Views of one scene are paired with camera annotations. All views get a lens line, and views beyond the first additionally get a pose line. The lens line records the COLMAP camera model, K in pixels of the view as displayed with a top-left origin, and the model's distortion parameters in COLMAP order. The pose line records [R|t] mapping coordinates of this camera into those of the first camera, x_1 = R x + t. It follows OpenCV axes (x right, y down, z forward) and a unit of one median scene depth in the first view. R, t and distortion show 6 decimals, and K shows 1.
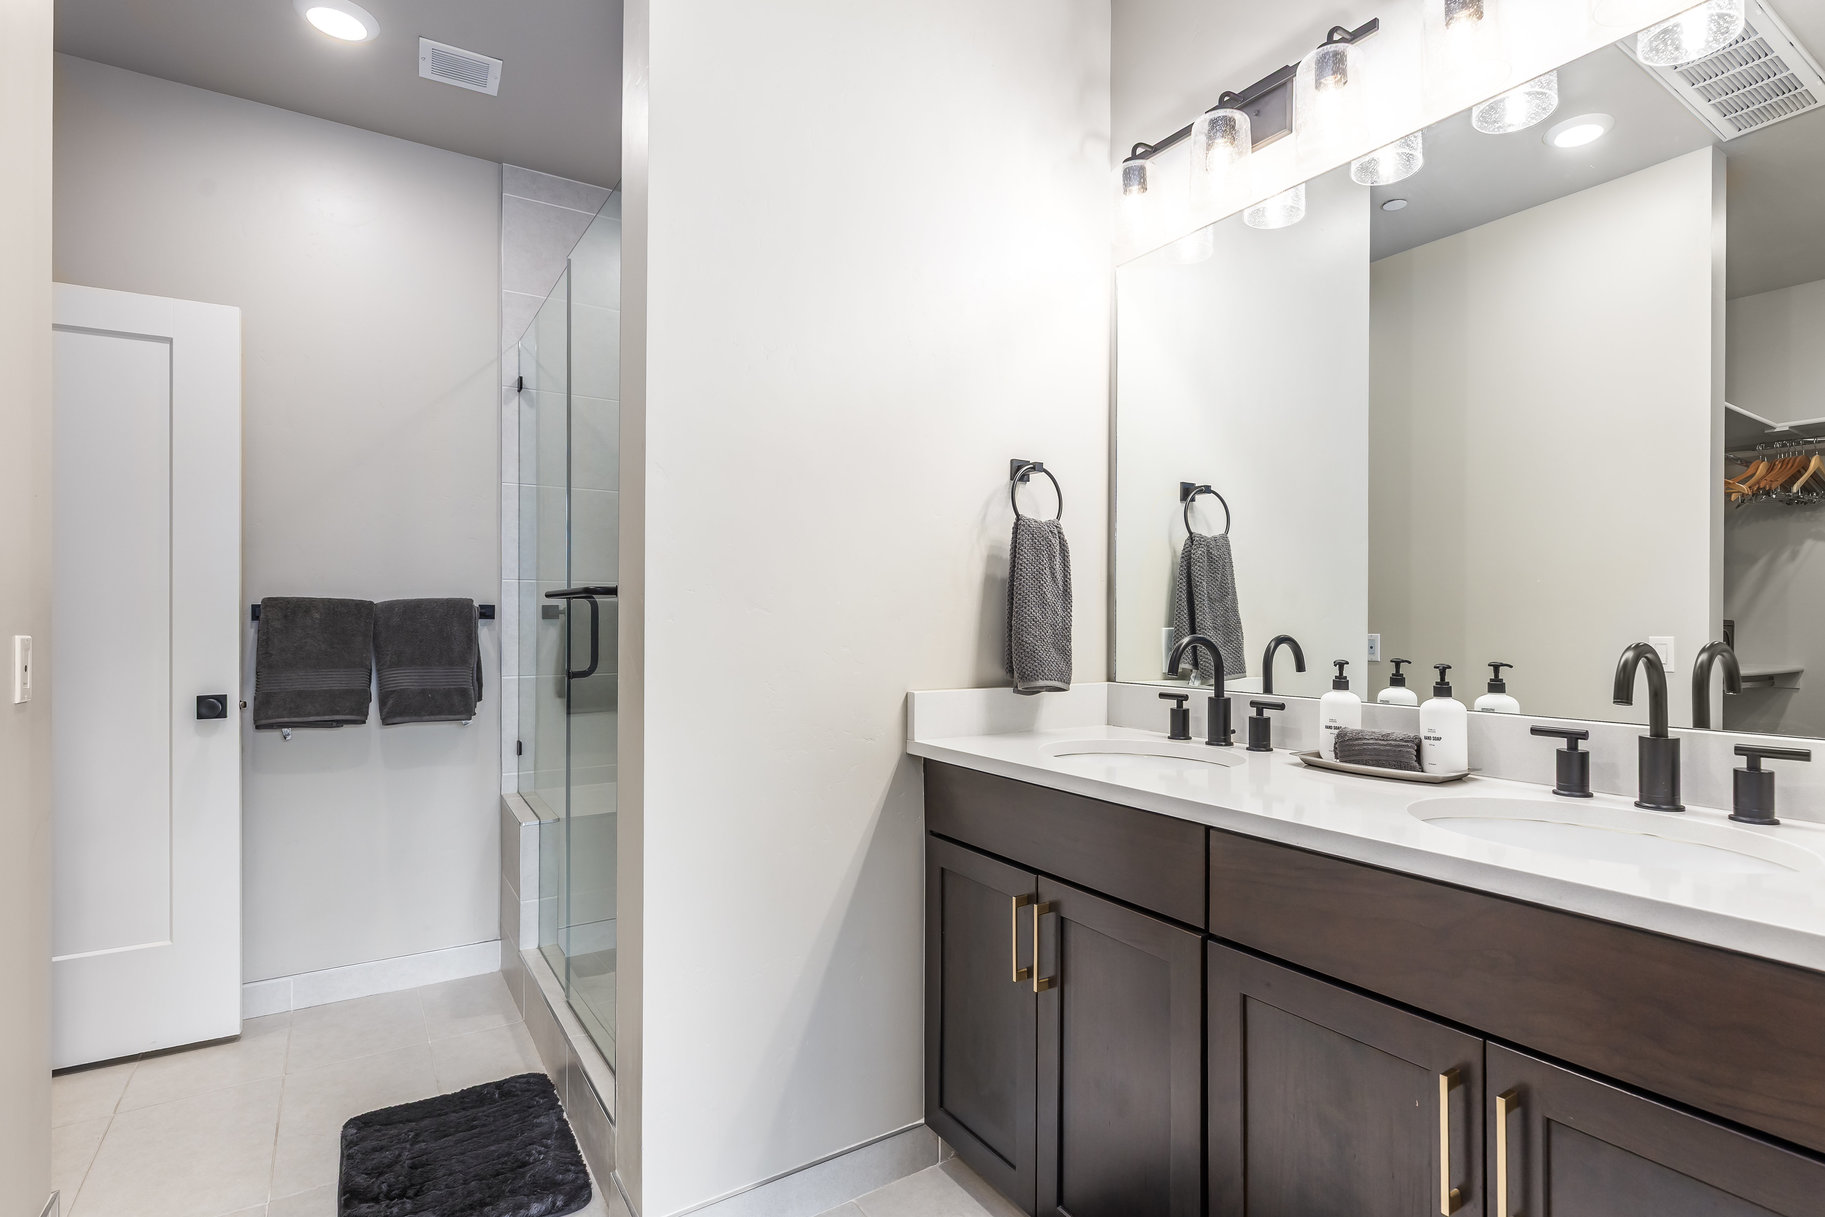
lens RADIAL K [[886.6, 0, 920.7], [0, 886.6, 615.8], [0, 0, 1]] dist [0.000982, 0.000043]
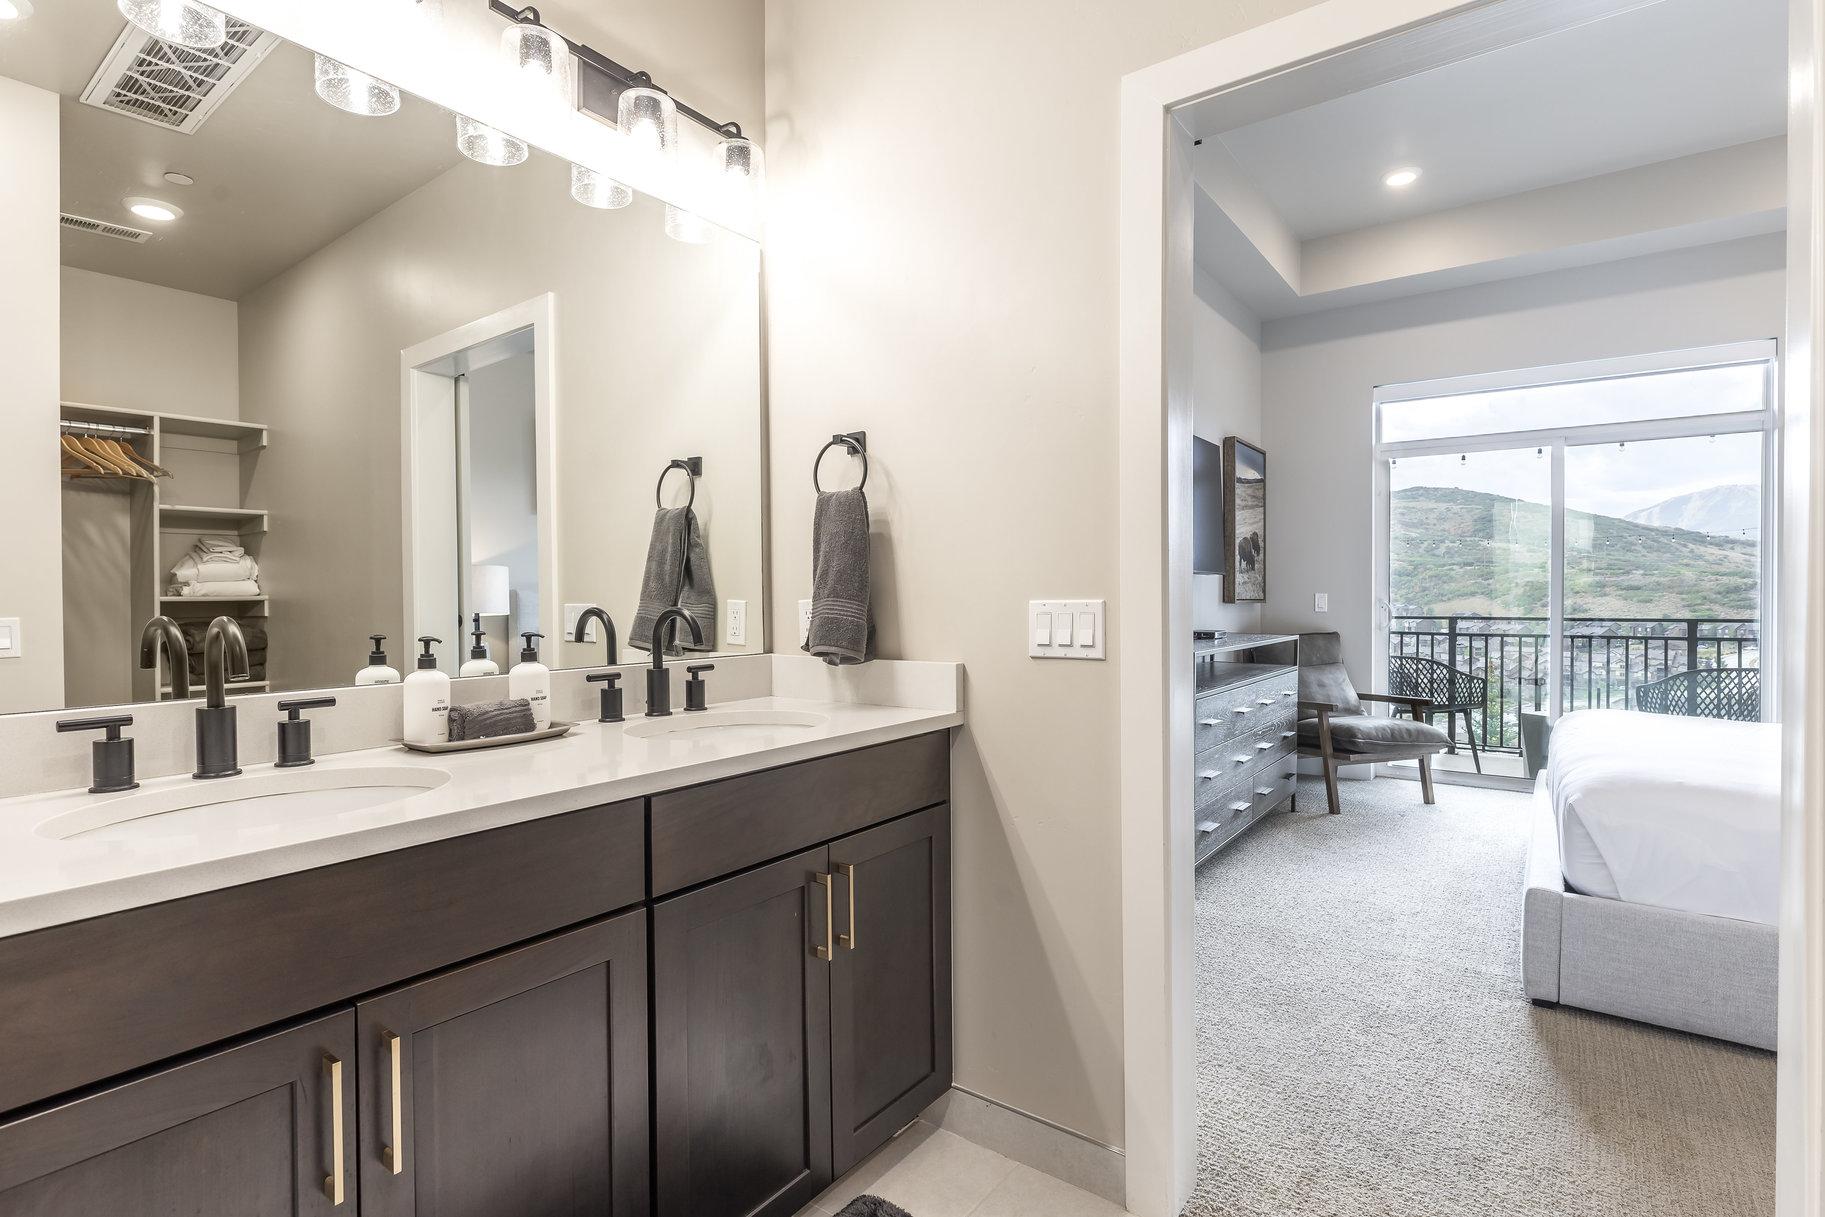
lens RADIAL K [[886.6, 0, 913.1], [0, 886.6, 600.1], [0, 0, 1]] dist [0.000982, 0.000043]
pose [[-0.348989, -0.010887, 0.937064, -0.585334], [-0.002133, 0.999939, 0.010823, -0.000264], [-0.937124, 0.001779, -0.348991, 0.855442]]
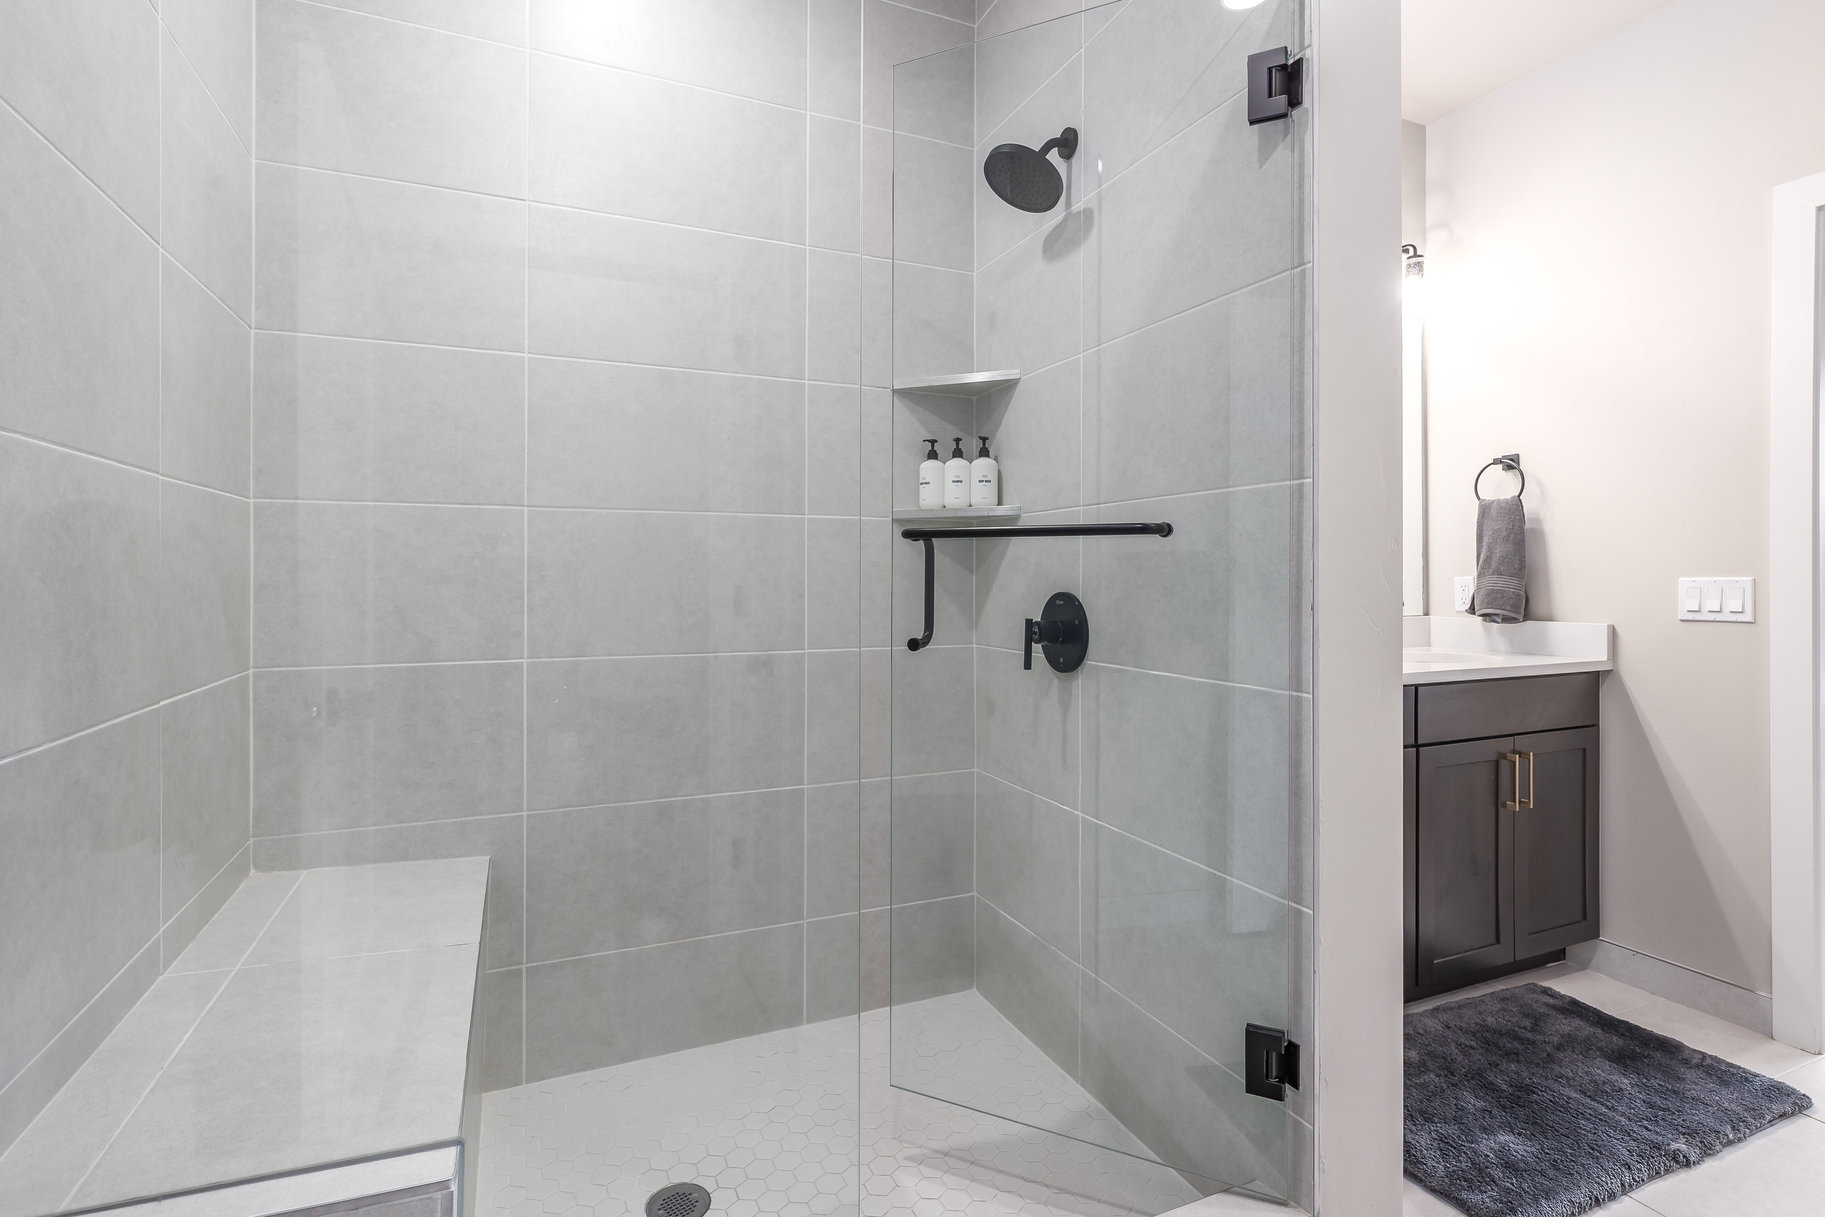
lens RADIAL K [[886.6, 0, 930.6], [0, 886.6, 576.2], [0, 0, 1]] dist [0.000982, 0.000043]
pose [[0.159868, -0.009812, 0.987090, -0.986409], [-0.003066, 0.999941, 0.010436, -0.001717], [-0.987134, -0.004695, 0.159829, 1.136388]]
